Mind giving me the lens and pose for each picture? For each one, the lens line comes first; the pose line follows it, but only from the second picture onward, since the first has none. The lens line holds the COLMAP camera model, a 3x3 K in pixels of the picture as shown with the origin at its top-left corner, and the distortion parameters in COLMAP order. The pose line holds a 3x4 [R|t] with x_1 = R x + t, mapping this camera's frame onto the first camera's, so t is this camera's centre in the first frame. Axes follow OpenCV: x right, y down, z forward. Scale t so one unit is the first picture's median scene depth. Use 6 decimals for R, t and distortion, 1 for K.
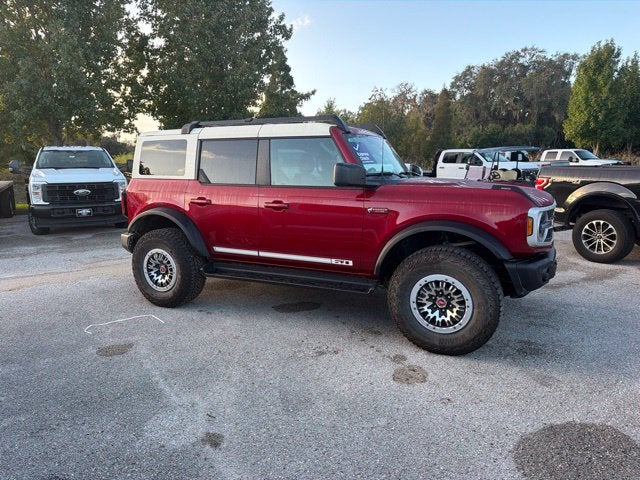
lens RADIAL K [[449.6, 0, 320.0], [0, 449.6, 240.0], [0, 0, 1]] dist [0.006660, -0.002215]
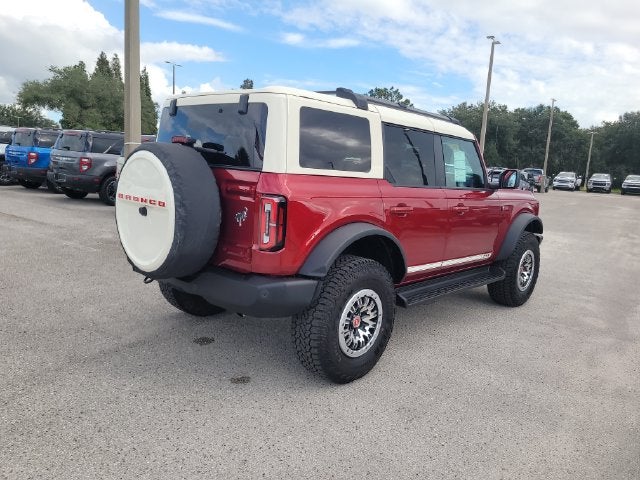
lens RADIAL K [[483.9, 0, 299.4], [0, 483.9, 250.3], [0, 0, 1]] dist [0.002588, -0.000075]
pose [[0.317567, -0.135851, 0.938454, -1.028746], [0.082715, 0.989880, 0.115306, -0.120736], [-0.944621, 0.041007, 0.325590, 0.873893]]
